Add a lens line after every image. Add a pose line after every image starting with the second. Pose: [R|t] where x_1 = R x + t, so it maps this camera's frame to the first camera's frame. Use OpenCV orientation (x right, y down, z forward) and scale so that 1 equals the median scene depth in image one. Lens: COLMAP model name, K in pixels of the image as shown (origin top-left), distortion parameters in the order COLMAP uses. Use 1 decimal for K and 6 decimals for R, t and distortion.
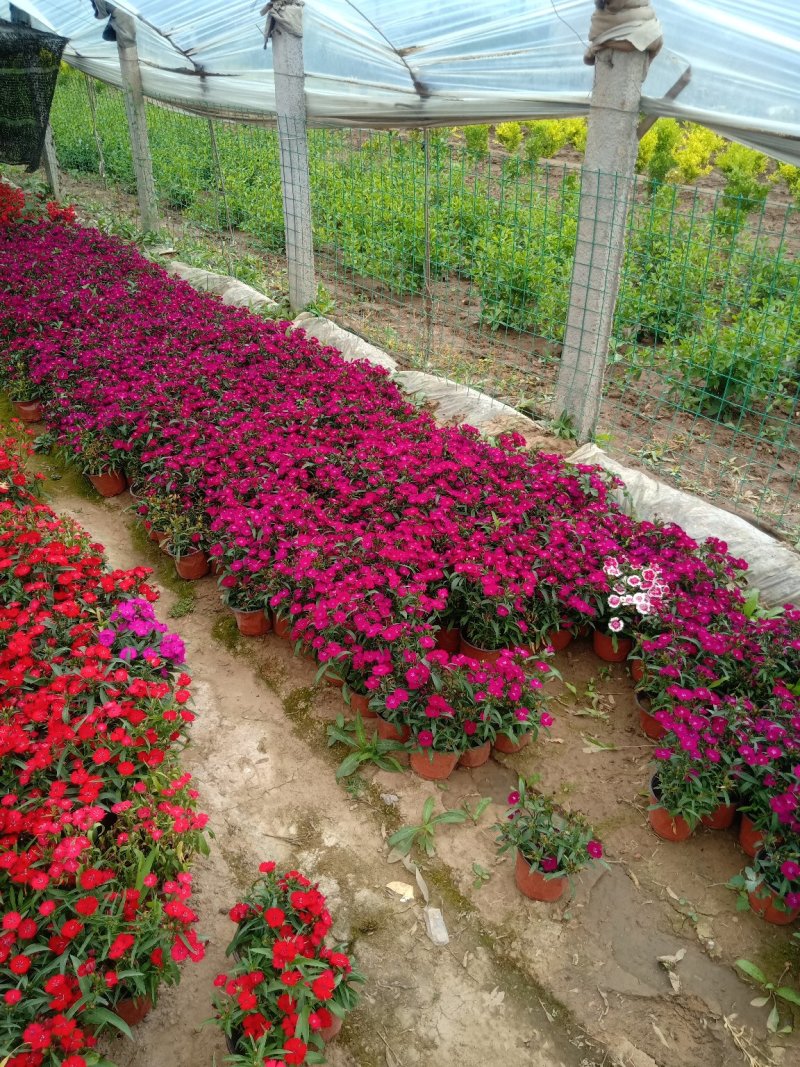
lens RADIAL K [[853.6, 0, 400.0], [0, 853.6, 533.5], [0, 0, 1]] dist [0.073468, -0.091376]
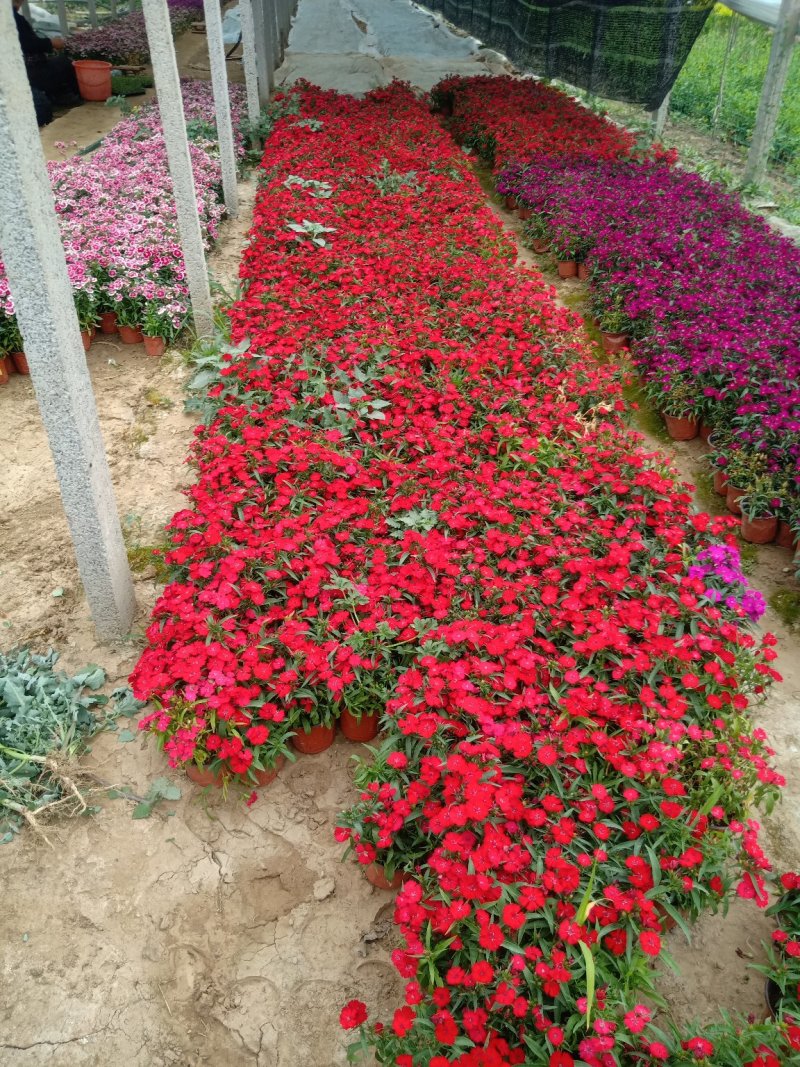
lens RADIAL K [[873.4, 0, 400.0], [0, 873.4, 533.5], [0, 0, 1]] dist [0.024945, -0.001455]
pose [[0.851742, 0.288193, -0.437585, -0.145916], [-0.269299, 0.957181, 0.106219, 0.043795], [0.449459, 0.027371, 0.892881, -0.067158]]
